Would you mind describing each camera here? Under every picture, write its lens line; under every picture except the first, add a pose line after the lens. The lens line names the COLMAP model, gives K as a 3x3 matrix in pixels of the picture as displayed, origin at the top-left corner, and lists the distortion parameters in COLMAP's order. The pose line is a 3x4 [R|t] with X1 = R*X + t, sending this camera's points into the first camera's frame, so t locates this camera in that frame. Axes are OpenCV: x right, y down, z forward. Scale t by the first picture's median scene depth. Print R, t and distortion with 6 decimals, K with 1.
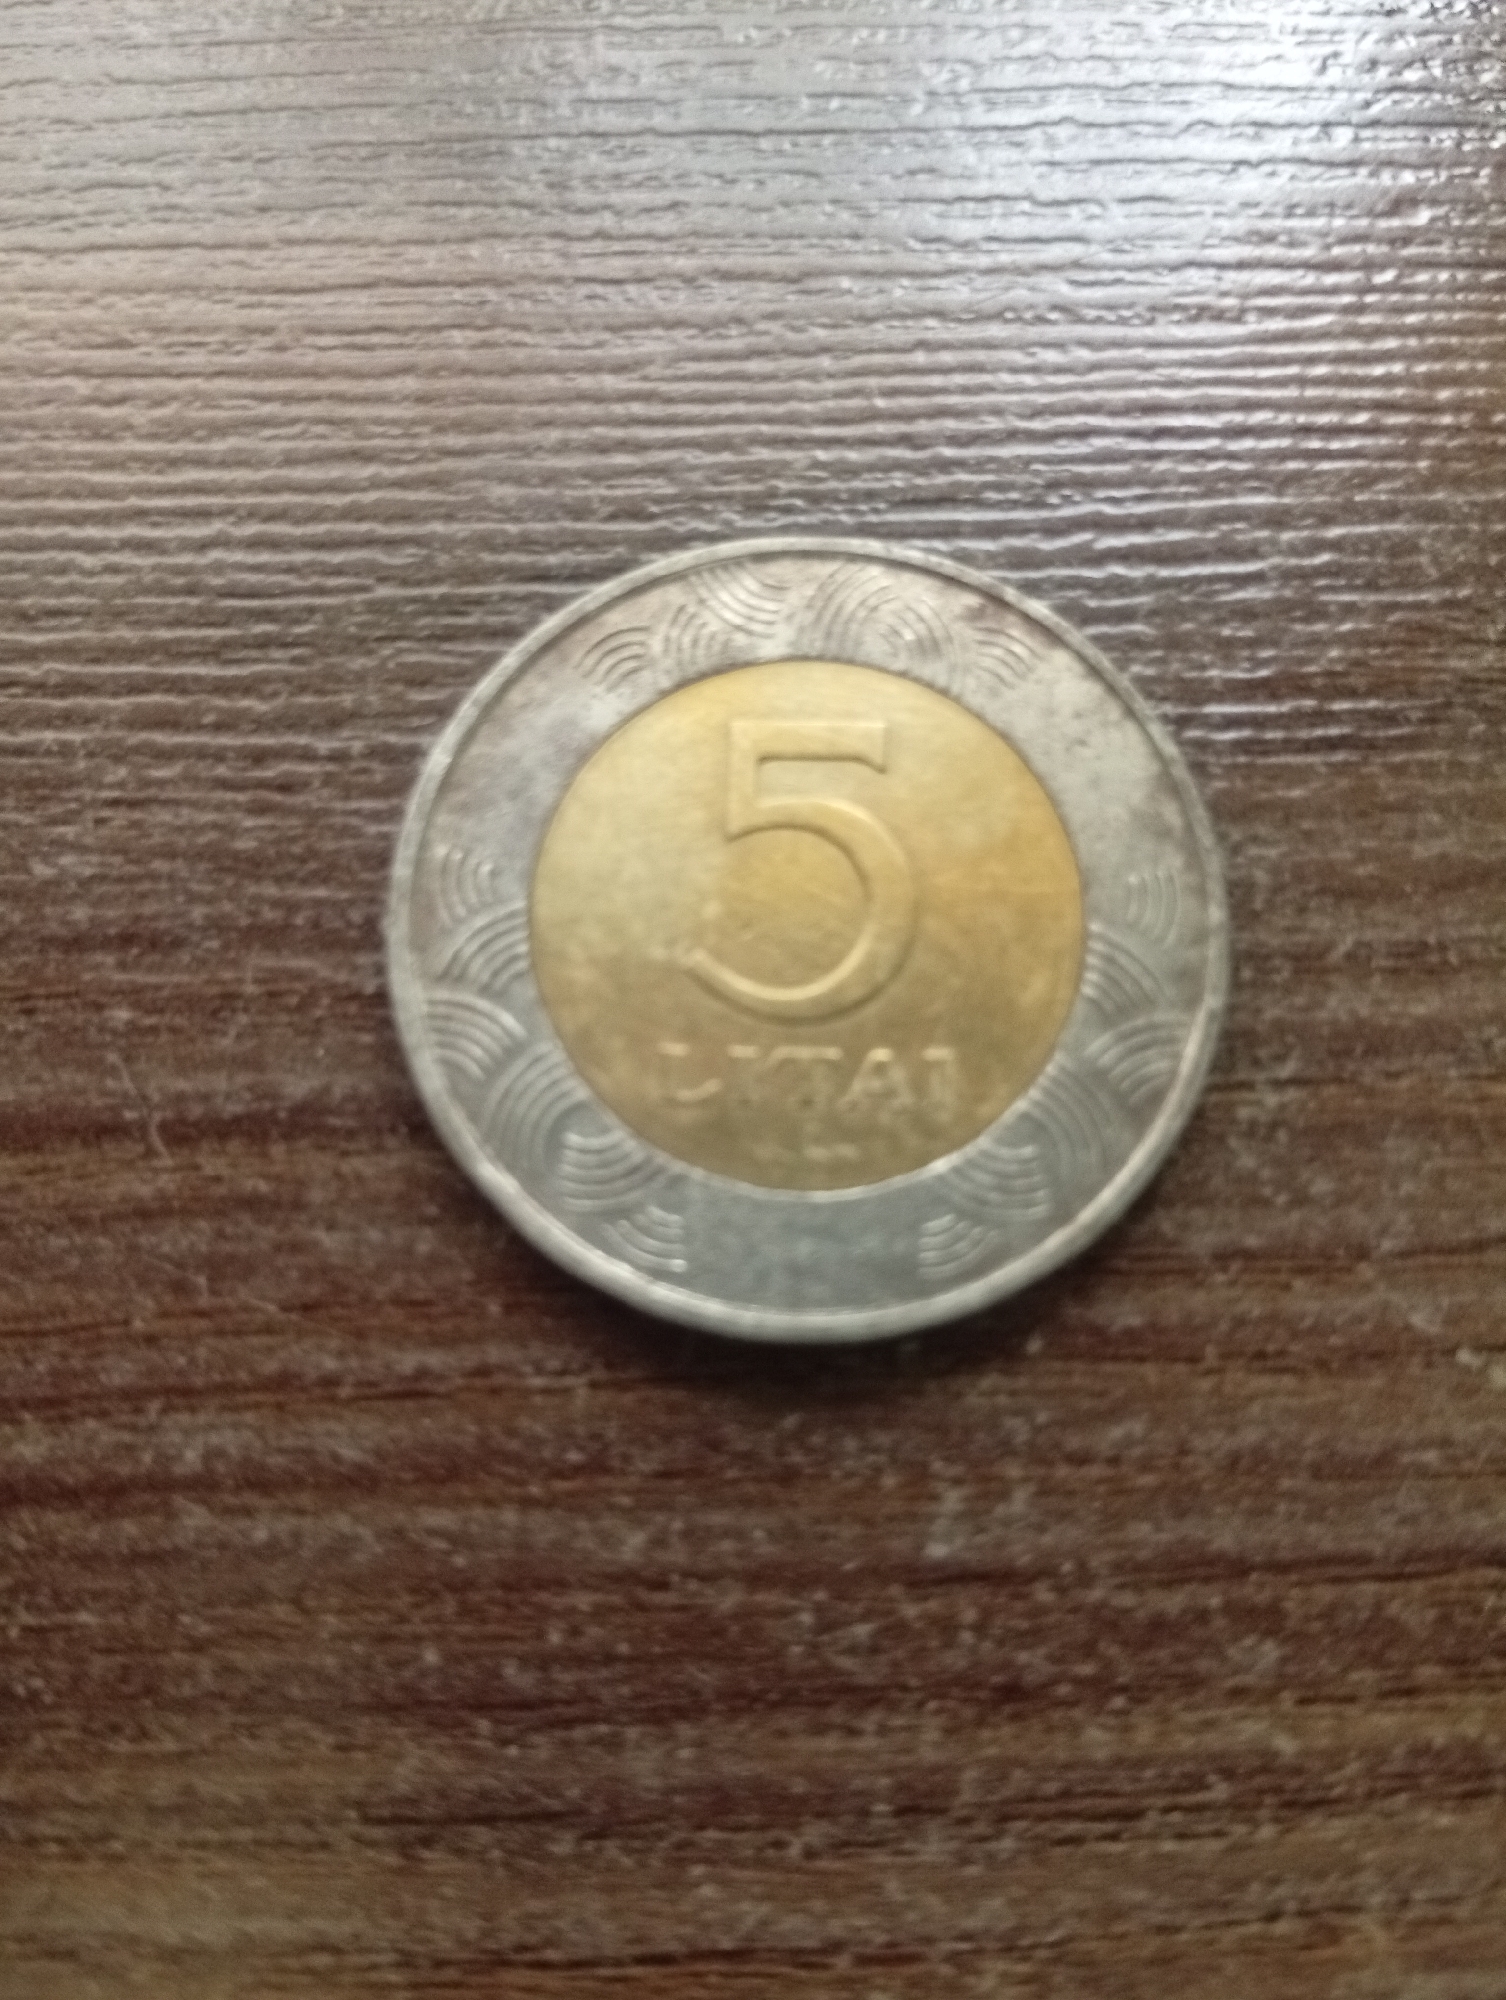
lens RADIAL K [[1746.5, 0, 747.6], [0, 1746.5, 1001.2], [0, 0, 1]] dist [0.020543, -0.147056]
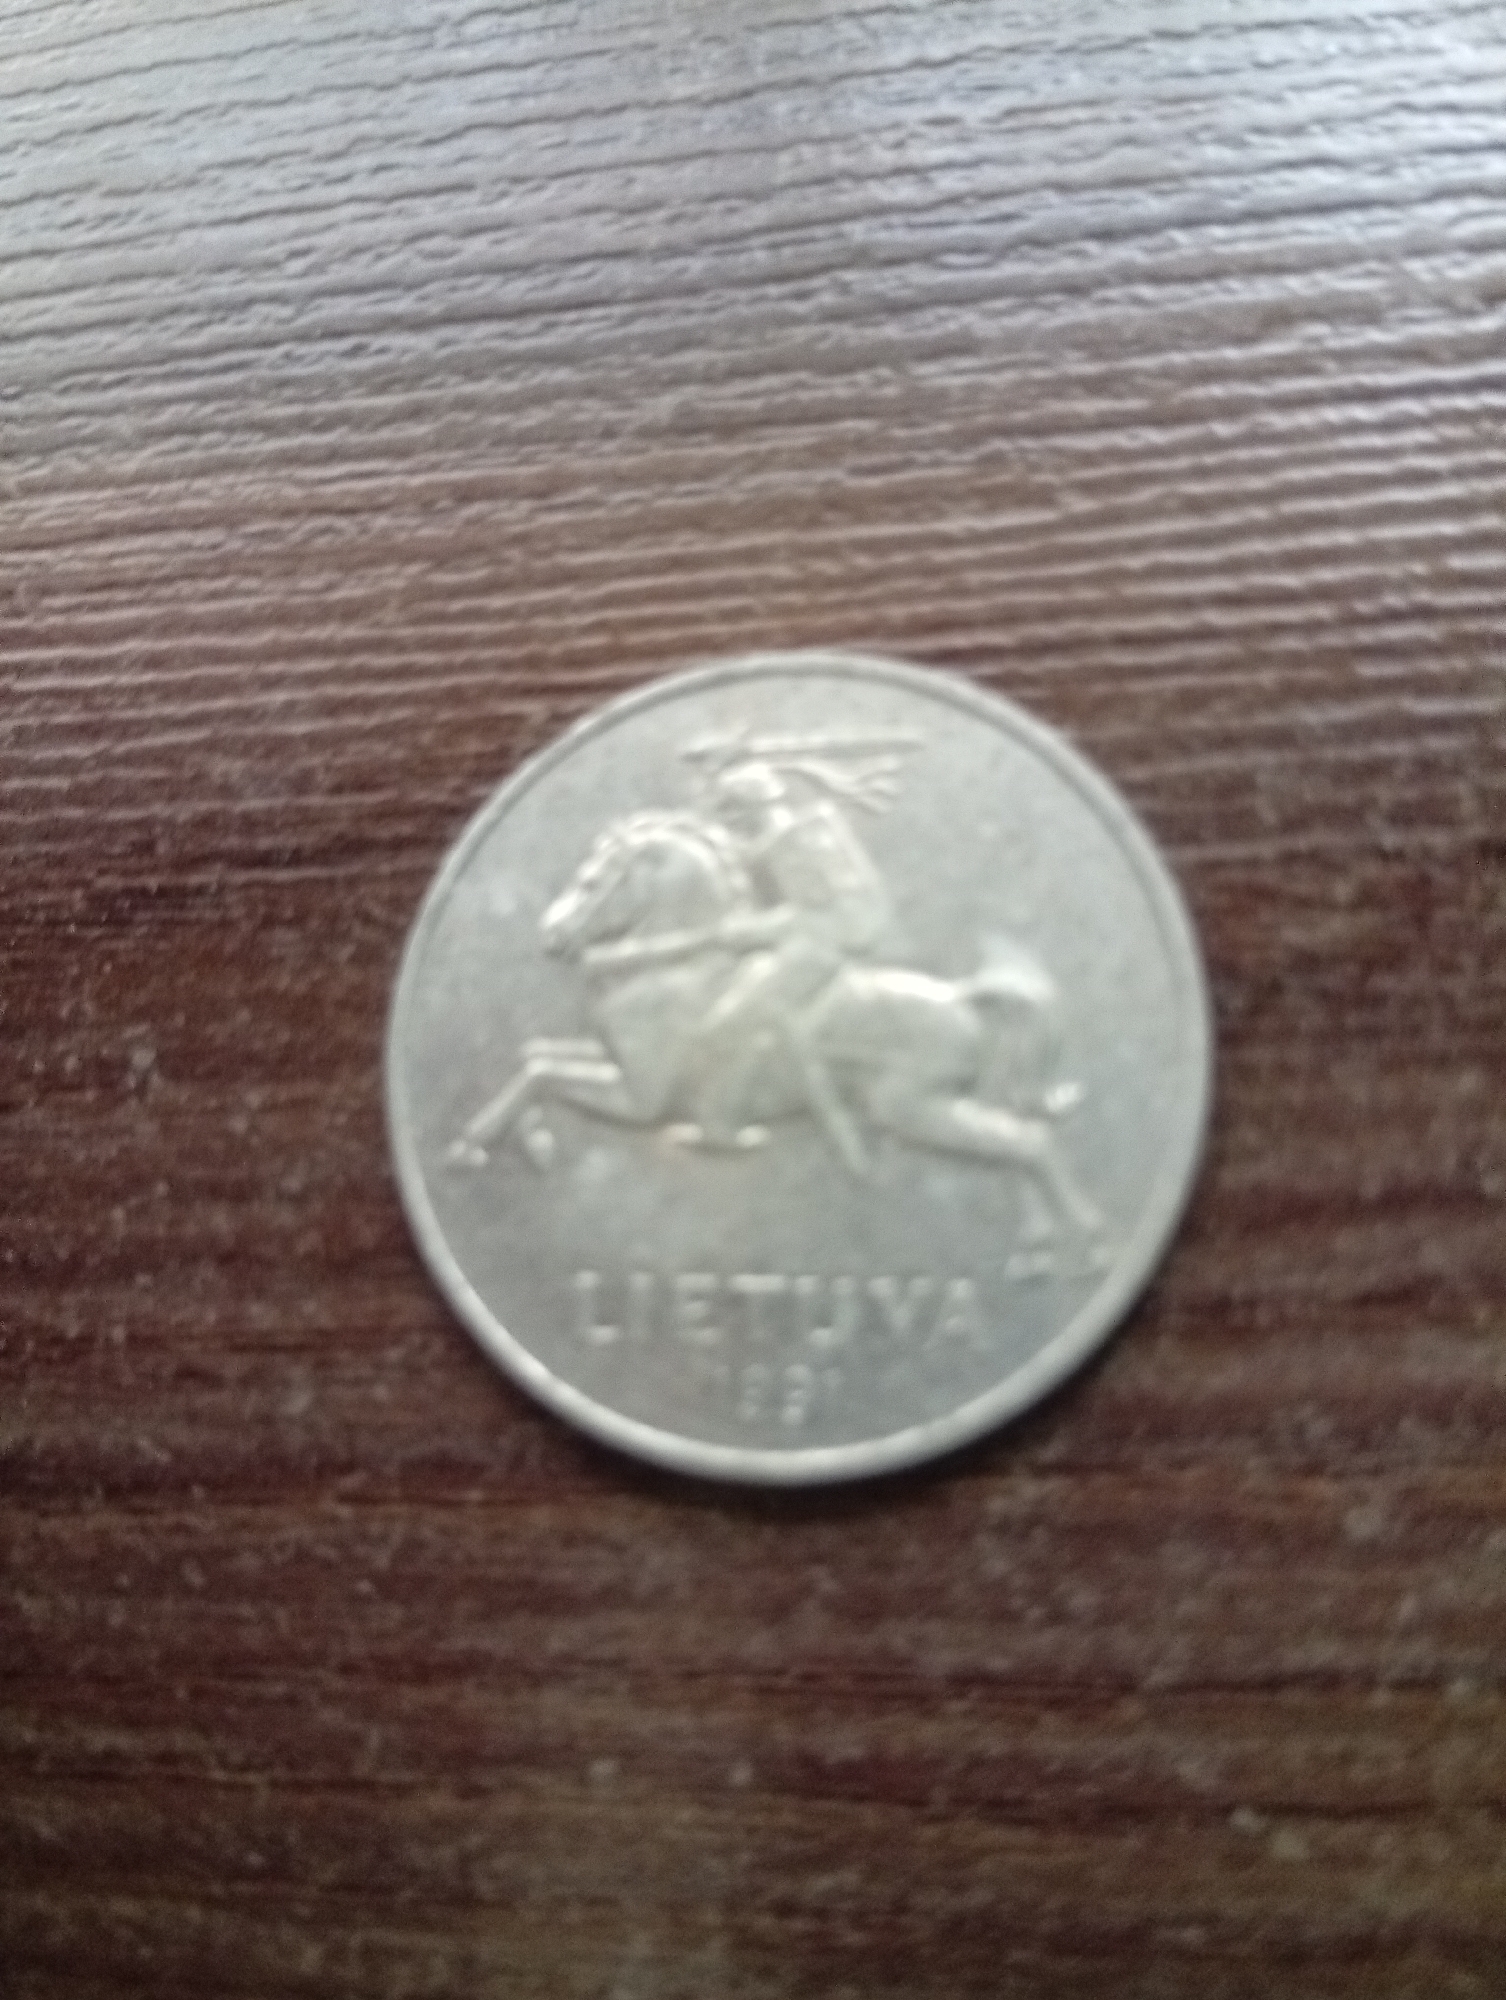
lens RADIAL K [[1746.5, 0, 776.5], [0, 1746.5, 975.3], [0, 0, 1]] dist [0.020543, -0.147056]
pose [[0.981116, -0.022369, -0.192122, 0.351935], [0.033347, 0.997979, 0.054097, -0.245145], [0.190524, -0.059482, 0.979879, 0.164811]]
